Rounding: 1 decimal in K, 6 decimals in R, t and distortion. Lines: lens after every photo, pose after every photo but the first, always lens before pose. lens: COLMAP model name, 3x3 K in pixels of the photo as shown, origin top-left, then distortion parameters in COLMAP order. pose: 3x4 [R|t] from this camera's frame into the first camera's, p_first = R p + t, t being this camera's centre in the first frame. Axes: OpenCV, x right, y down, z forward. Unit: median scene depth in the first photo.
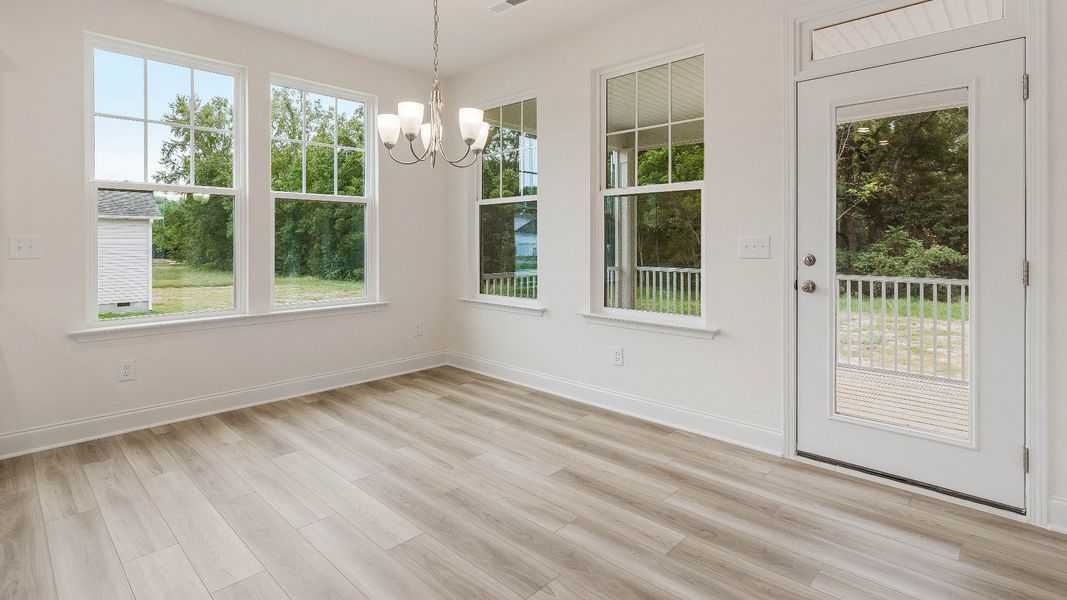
lens RADIAL K [[516.9, 0, 531.2], [0, 516.9, 243.8], [0, 0, 1]] dist [-0.005731, 0.000587]
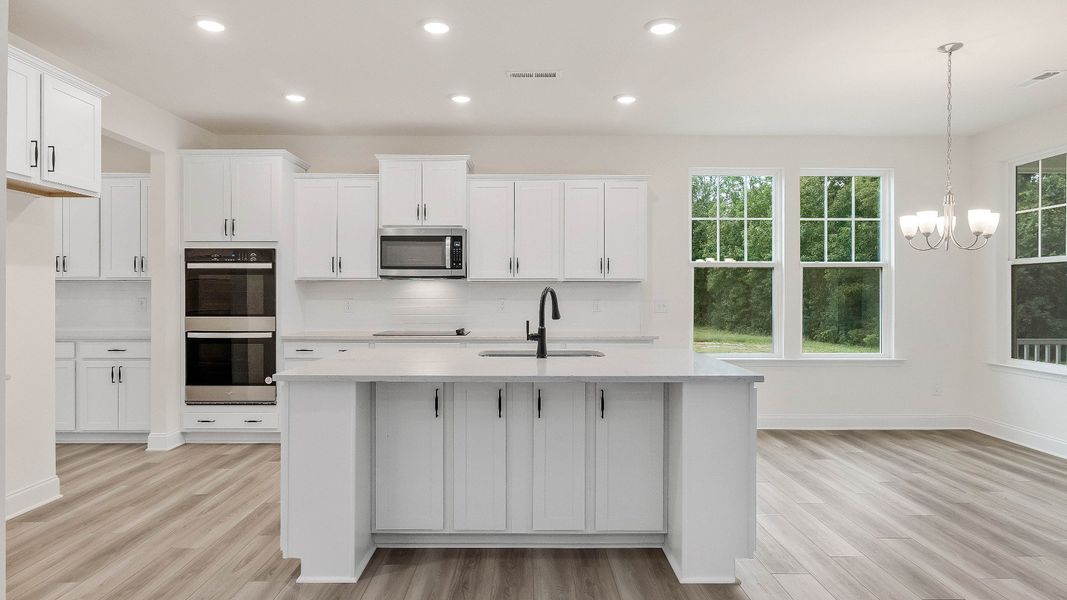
lens RADIAL K [[640.8, 0, 531.1], [0, 640.8, 292.4], [0, 0, 1]] dist [0.003584, -0.001394]
pose [[0.706626, 0.002668, -0.707583, 0.160594], [-0.007570, 0.999964, -0.003790, -0.020125], [0.707547, 0.008034, 0.706620, -0.662580]]
